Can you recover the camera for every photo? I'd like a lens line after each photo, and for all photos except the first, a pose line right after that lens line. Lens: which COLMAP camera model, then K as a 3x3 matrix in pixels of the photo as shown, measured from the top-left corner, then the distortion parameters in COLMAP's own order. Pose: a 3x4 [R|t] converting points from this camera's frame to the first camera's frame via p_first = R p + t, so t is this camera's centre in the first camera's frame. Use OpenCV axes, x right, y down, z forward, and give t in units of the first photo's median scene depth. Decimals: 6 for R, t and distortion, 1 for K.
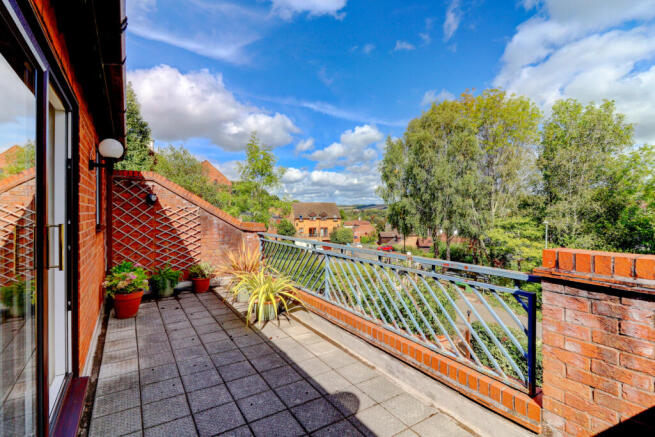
lens RADIAL K [[312.5, 0, 334.5], [0, 312.5, 215.2], [0, 0, 1]] dist [0.009202, -0.000948]
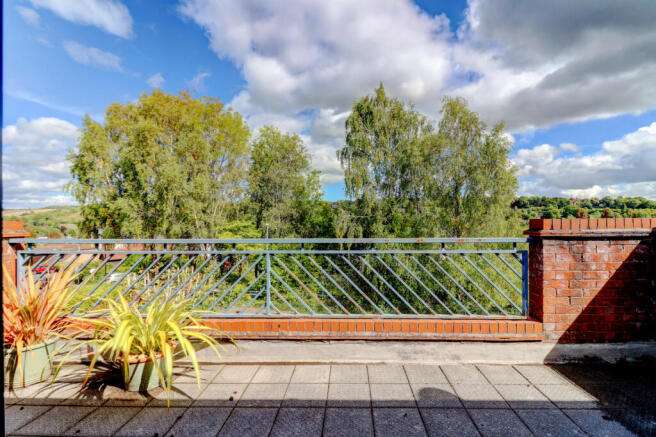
lens RADIAL K [[304.8, 0, 346.4], [0, 304.8, 222.7], [0, 0, 1]] dist [0.012404, 0.000011]
pose [[0.566214, -0.013109, 0.824154, -0.162879], [0.012817, 0.999893, 0.007099, 0.015724], [-0.824158, 0.006544, 0.566322, 0.139557]]
